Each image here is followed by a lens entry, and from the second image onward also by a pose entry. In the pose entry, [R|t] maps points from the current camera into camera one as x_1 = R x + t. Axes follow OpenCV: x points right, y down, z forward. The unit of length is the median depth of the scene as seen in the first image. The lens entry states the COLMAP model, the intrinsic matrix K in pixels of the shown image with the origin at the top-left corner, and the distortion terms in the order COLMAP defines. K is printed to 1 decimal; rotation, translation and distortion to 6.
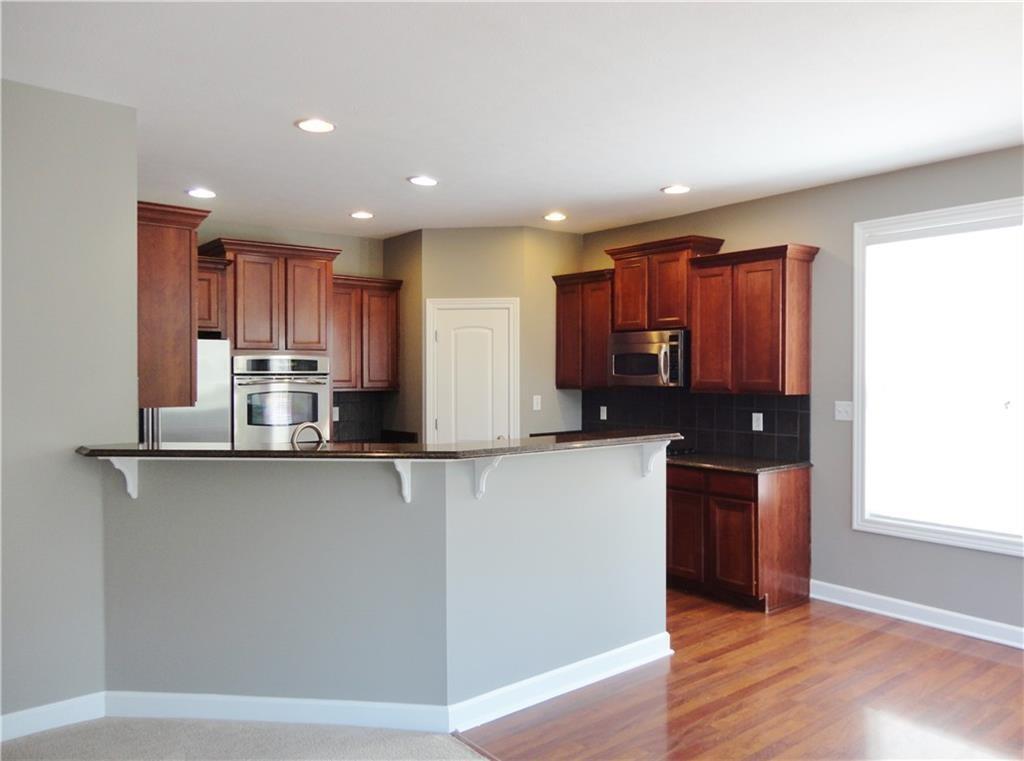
lens RADIAL K [[746.4, 0, 533.9], [0, 746.4, 373.0], [0, 0, 1]] dist [-0.011616, -0.000108]
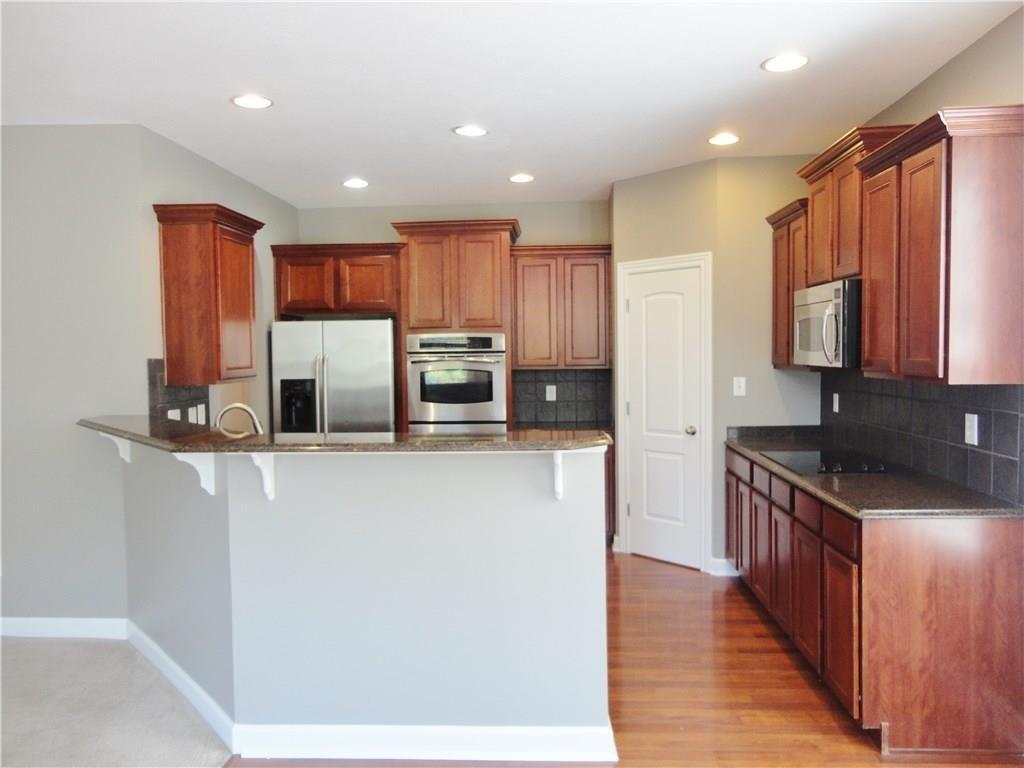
lens RADIAL K [[746.4, 0, 511.7], [0, 746.4, 386.5], [0, 0, 1]] dist [-0.011616, -0.000108]
pose [[0.740516, 0.023687, -0.671621, 0.393057], [0.010939, 0.998821, 0.047287, 0.001079], [0.671949, -0.042363, 0.739384, 0.311443]]
